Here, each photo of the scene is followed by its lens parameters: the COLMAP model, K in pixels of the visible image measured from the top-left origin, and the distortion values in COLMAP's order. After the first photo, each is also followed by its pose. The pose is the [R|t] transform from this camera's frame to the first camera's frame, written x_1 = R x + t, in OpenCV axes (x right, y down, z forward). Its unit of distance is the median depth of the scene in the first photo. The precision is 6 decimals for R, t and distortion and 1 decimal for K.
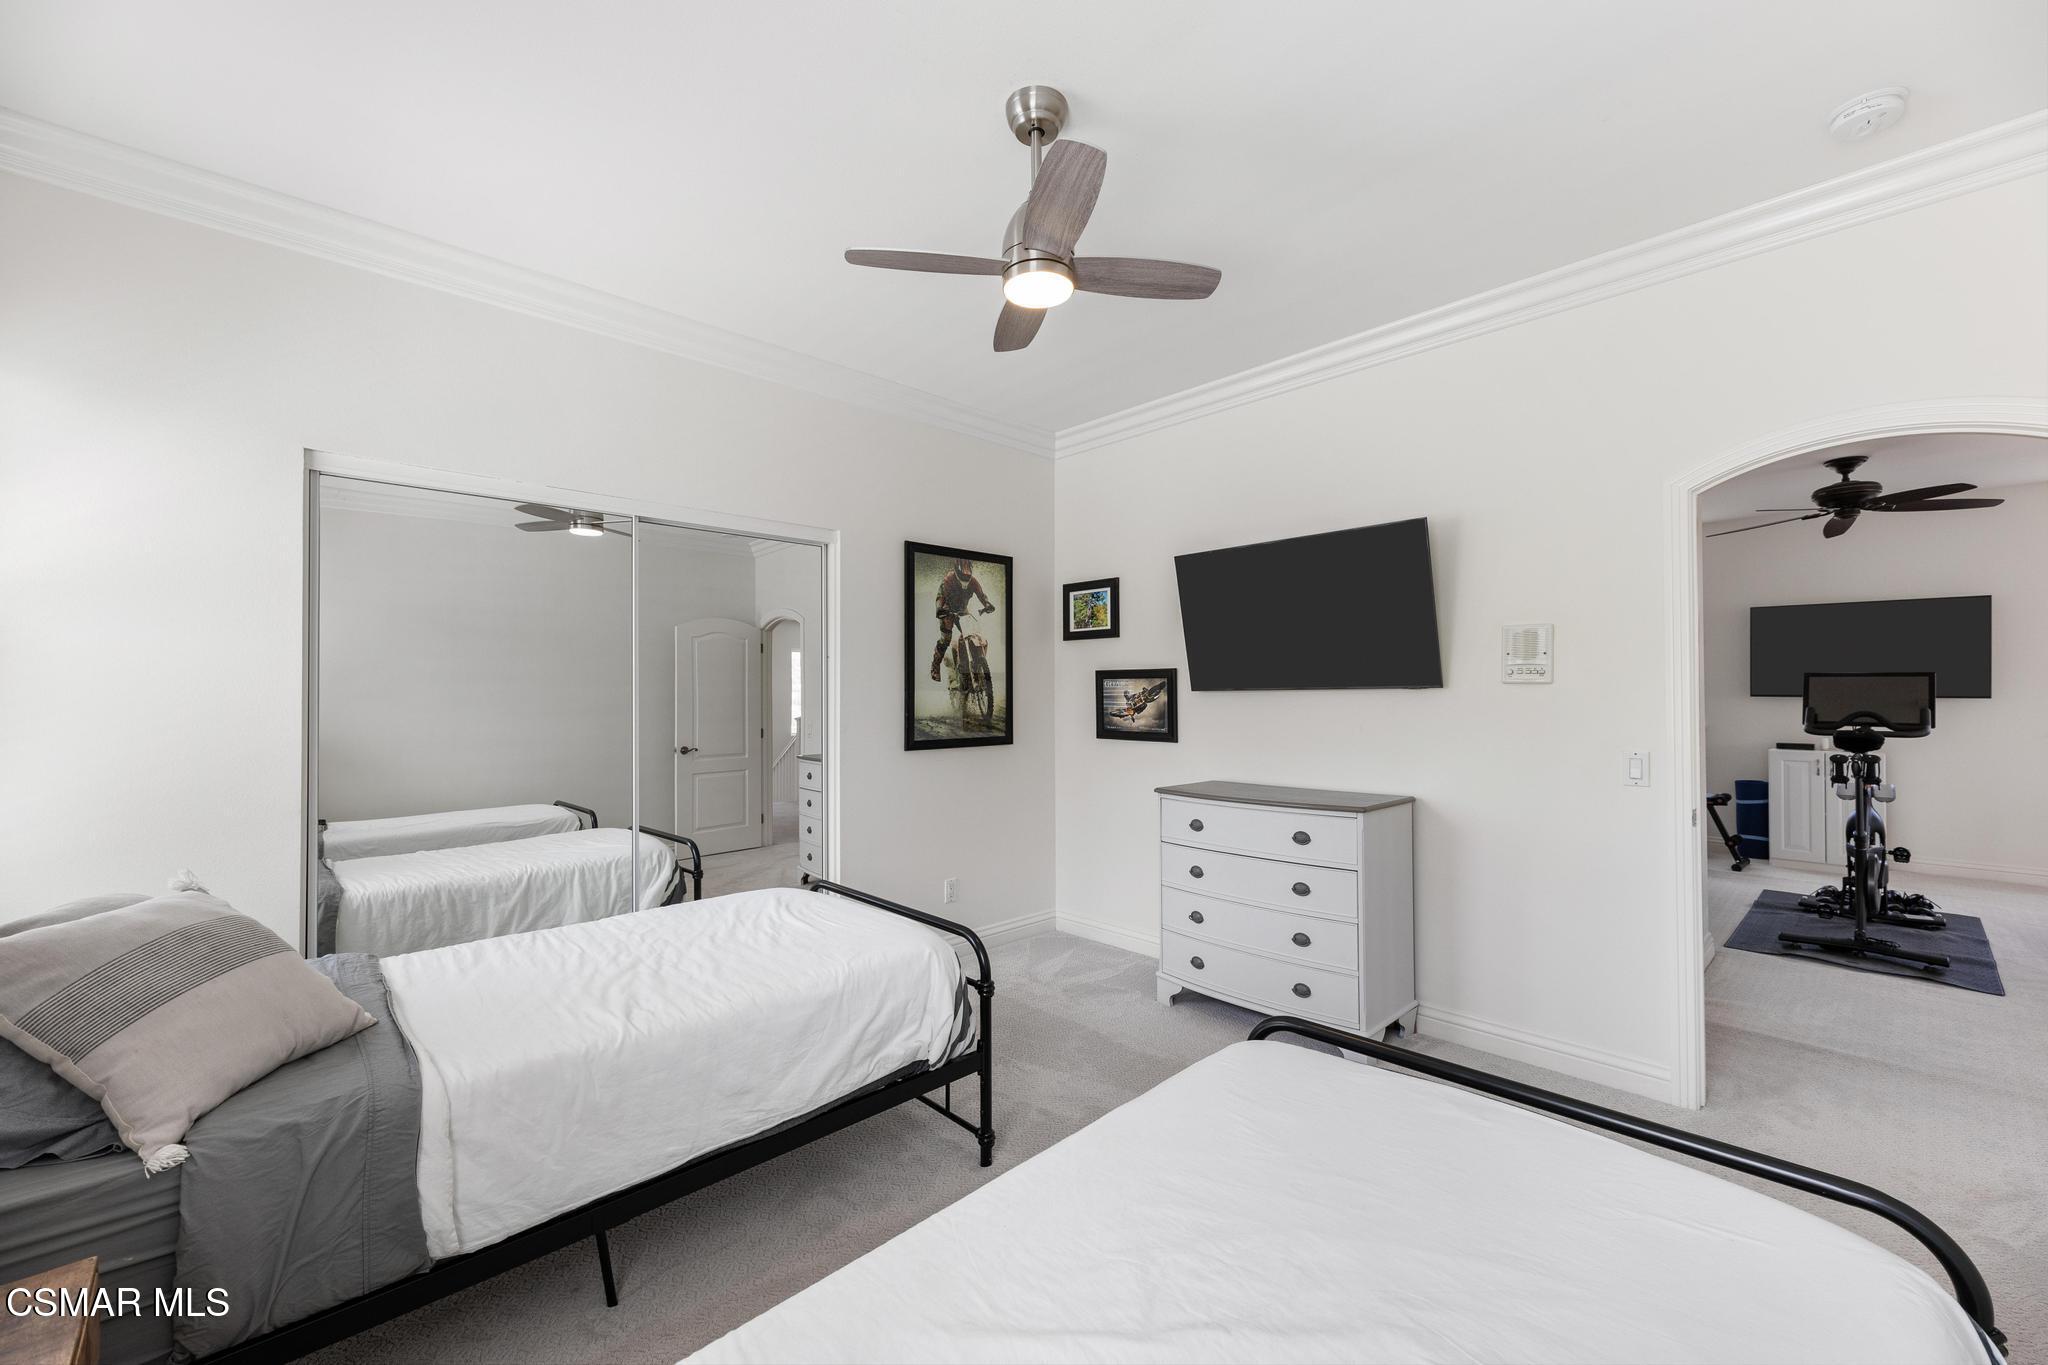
lens RADIAL K [[825.7, 0, 1028.1], [0, 825.7, 689.2], [0, 0, 1]] dist [0.001545, 0.000148]
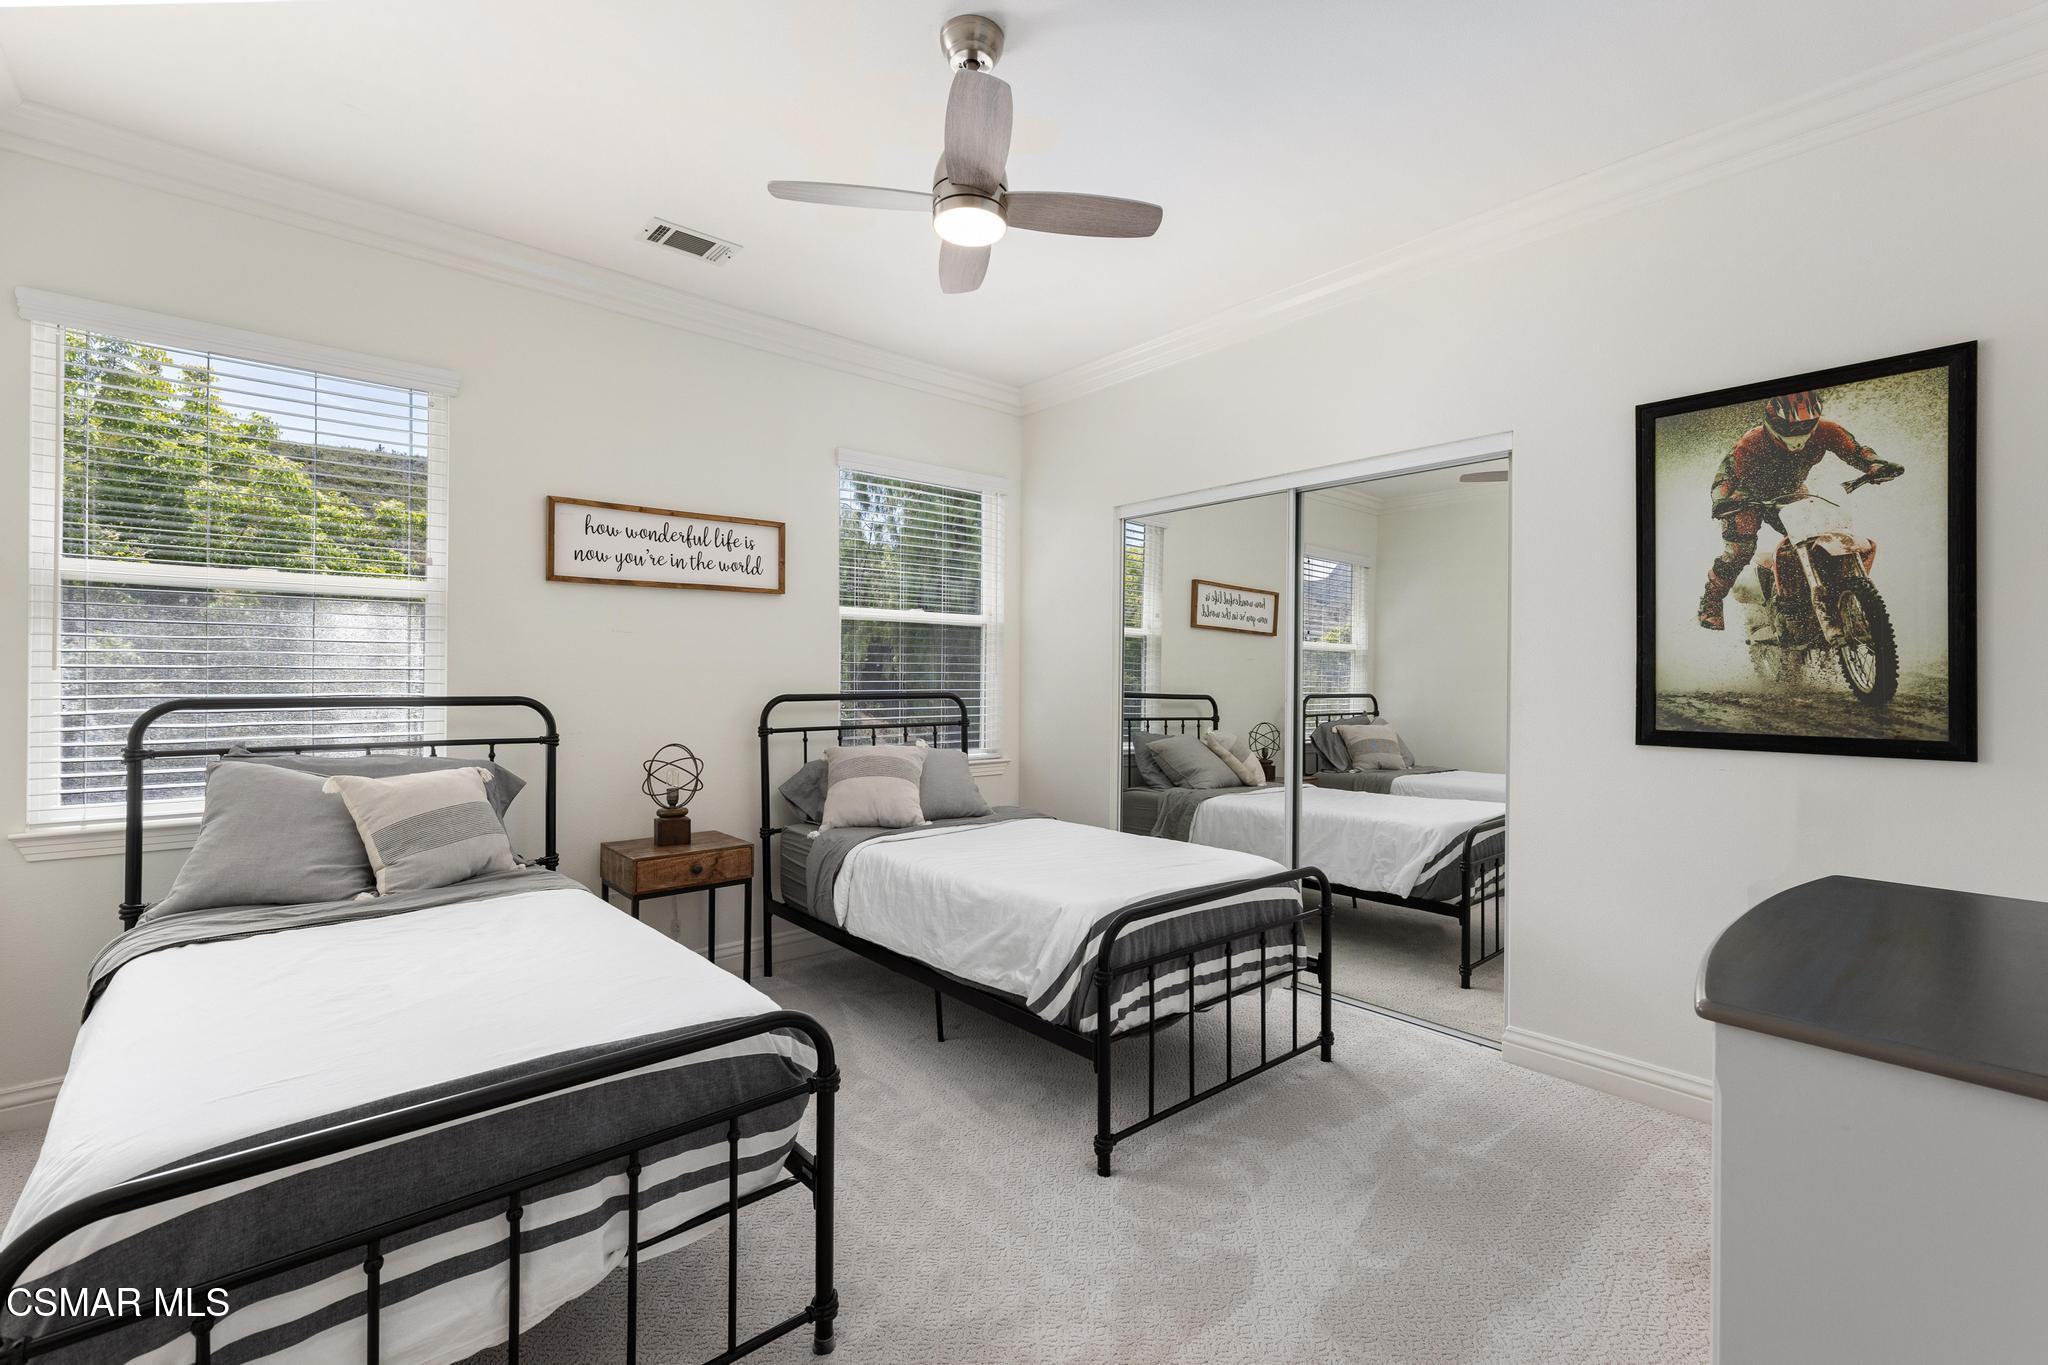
lens RADIAL K [[873.7, 0, 1033.5], [0, 873.7, 686.3], [0, 0, 1]] dist [-0.000081, -0.000182]
pose [[-0.037342, 0.012193, -0.999228, 0.505302], [0.000687, 0.999926, 0.012176, 0.021489], [0.999302, -0.000232, -0.037348, 0.546132]]
